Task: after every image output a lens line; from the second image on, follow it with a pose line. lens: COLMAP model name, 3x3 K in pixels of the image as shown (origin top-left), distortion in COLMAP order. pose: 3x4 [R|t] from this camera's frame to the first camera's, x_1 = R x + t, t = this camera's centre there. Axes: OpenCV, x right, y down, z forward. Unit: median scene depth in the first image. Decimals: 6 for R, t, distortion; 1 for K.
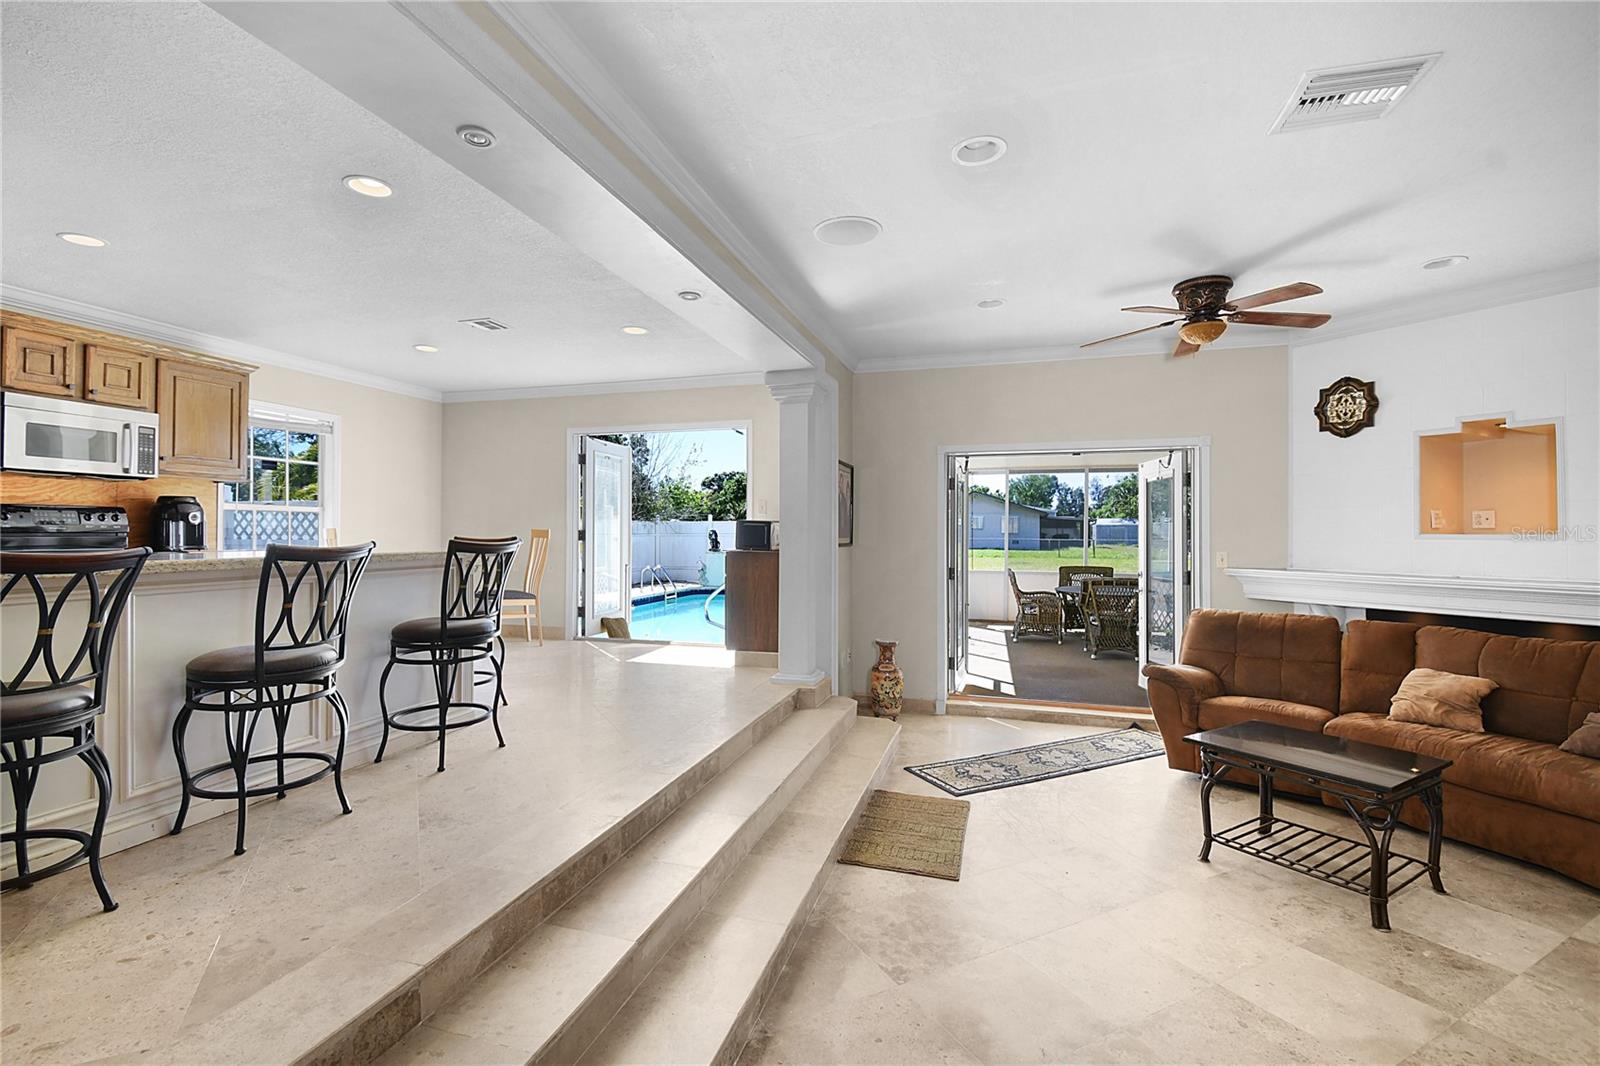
lens RADIAL K [[712.9, 0, 791.4], [0, 712.9, 528.0], [0, 0, 1]] dist [0.030260, -0.026334]
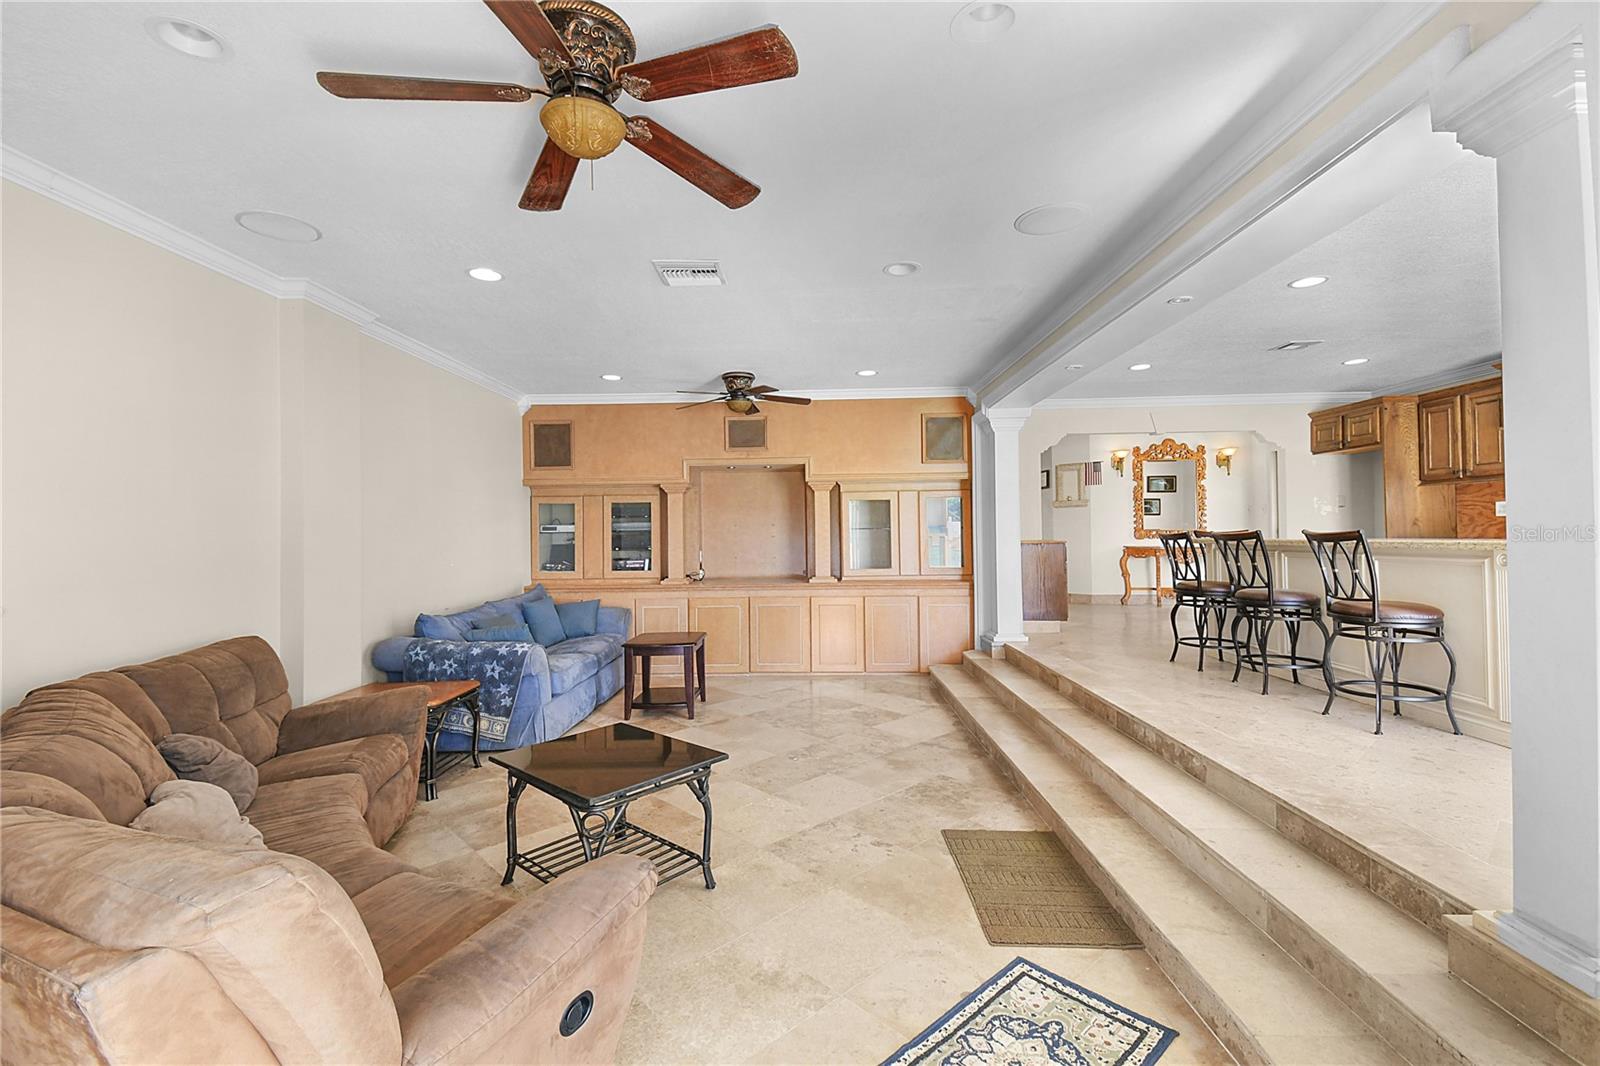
lens RADIAL K [[696.1, 0, 795.6], [0, 696.1, 520.8], [0, 0, 1]] dist [0.077108, -0.023805]
pose [[-0.963864, 0.002367, -0.266384, 0.552085], [0.009590, 0.999621, -0.025819, 0.018466], [0.266222, -0.027440, -0.963521, 1.488484]]
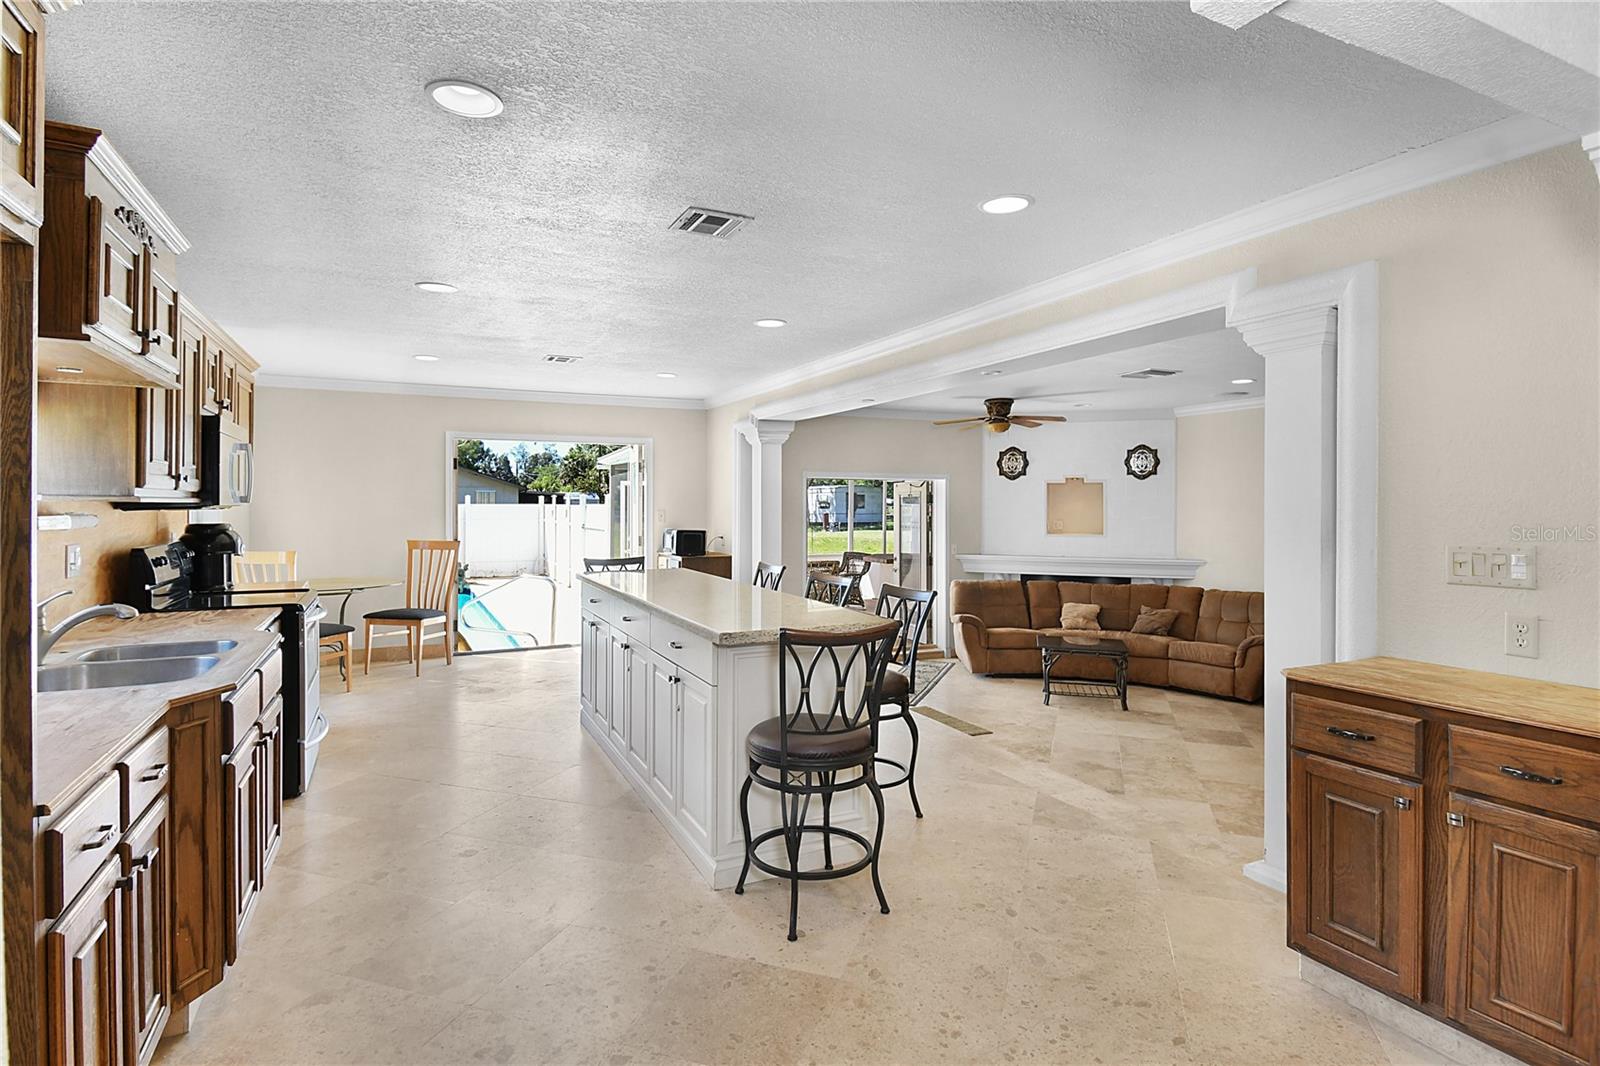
lens RADIAL K [[815.2, 0, 788.2], [0, 815.2, 506.6], [0, 0, 1]] dist [0.031758, -0.026490]
pose [[0.743841, -0.004035, 0.668344, -1.170182], [-0.002918, 0.999953, 0.009285, -0.088571], [-0.668350, -0.008857, 0.743794, -0.170508]]
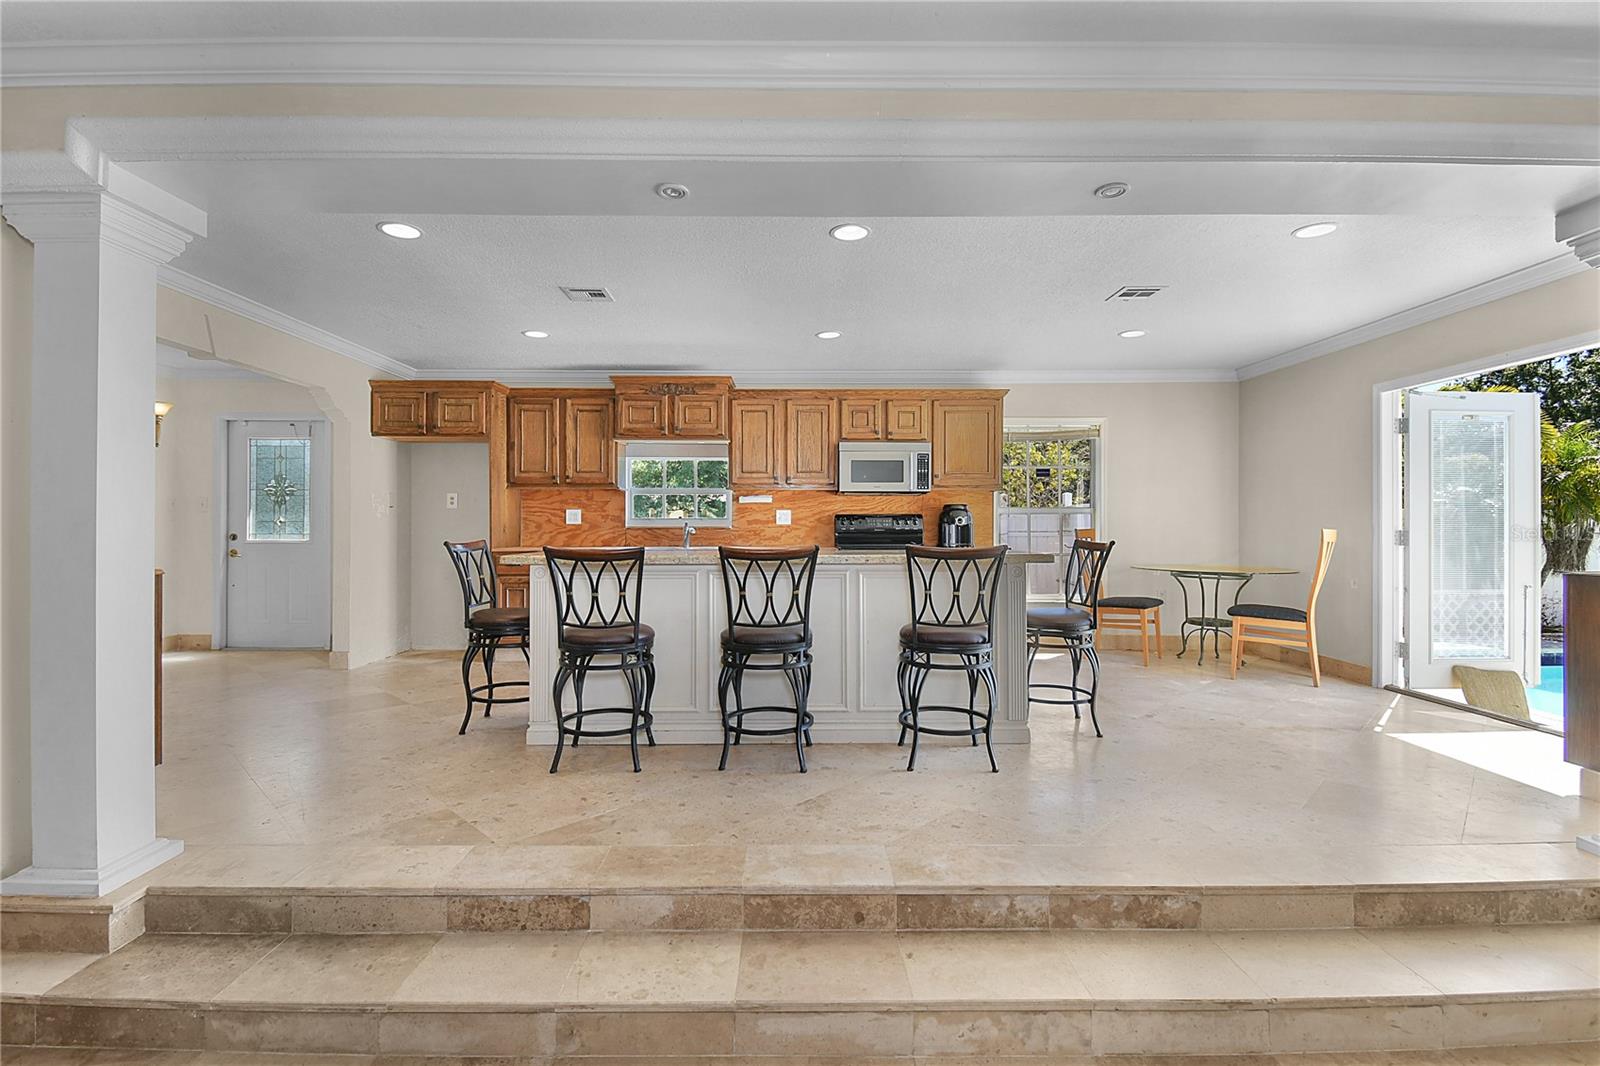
lens RADIAL K [[724.6, 0, 792.2], [0, 724.6, 523.8], [0, 0, 1]] dist [0.032895, -0.026433]
pose [[0.291481, -0.006569, -0.956554, 0.341886], [0.007310, 0.999963, -0.004640, -0.006827], [0.956549, -0.005640, 0.291519, 0.405516]]
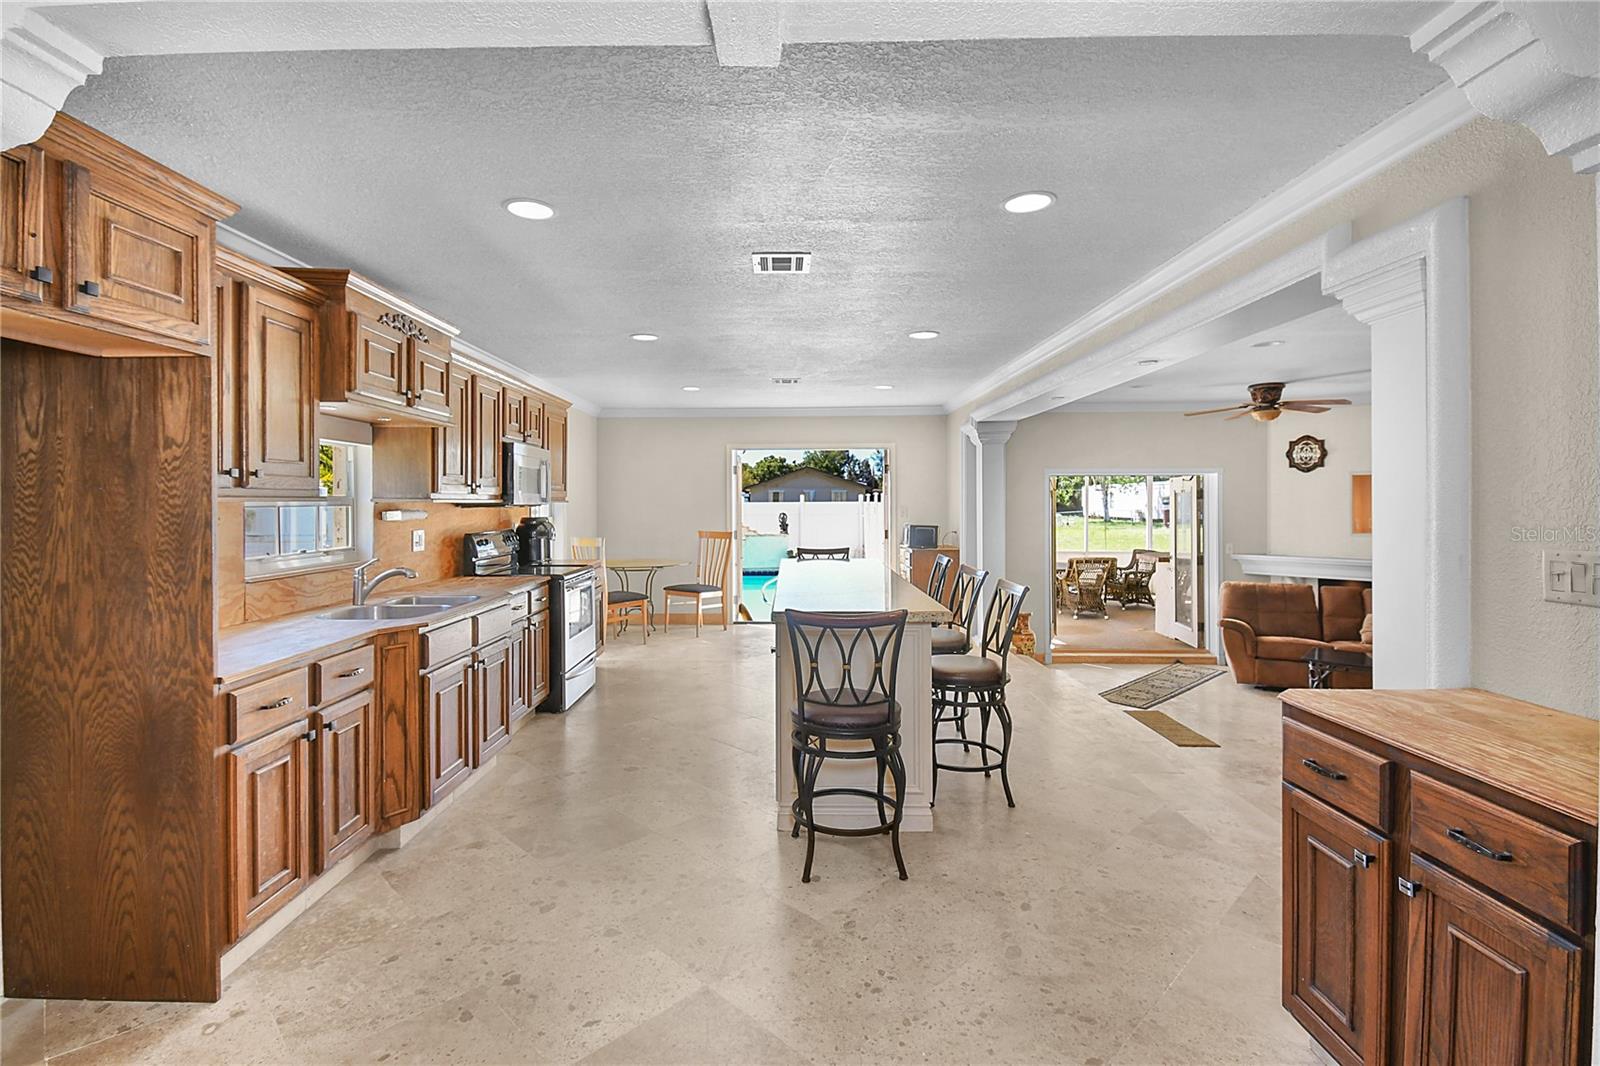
lens RADIAL K [[740.6, 0, 778.1], [0, 740.6, 502.1], [0, 0, 1]] dist [0.031855, -0.025289]
pose [[0.962174, -0.006706, 0.272354, -0.945845], [0.004959, 0.999962, 0.007102, -0.089174], [-0.272391, -0.005482, 0.962171, -0.331329]]
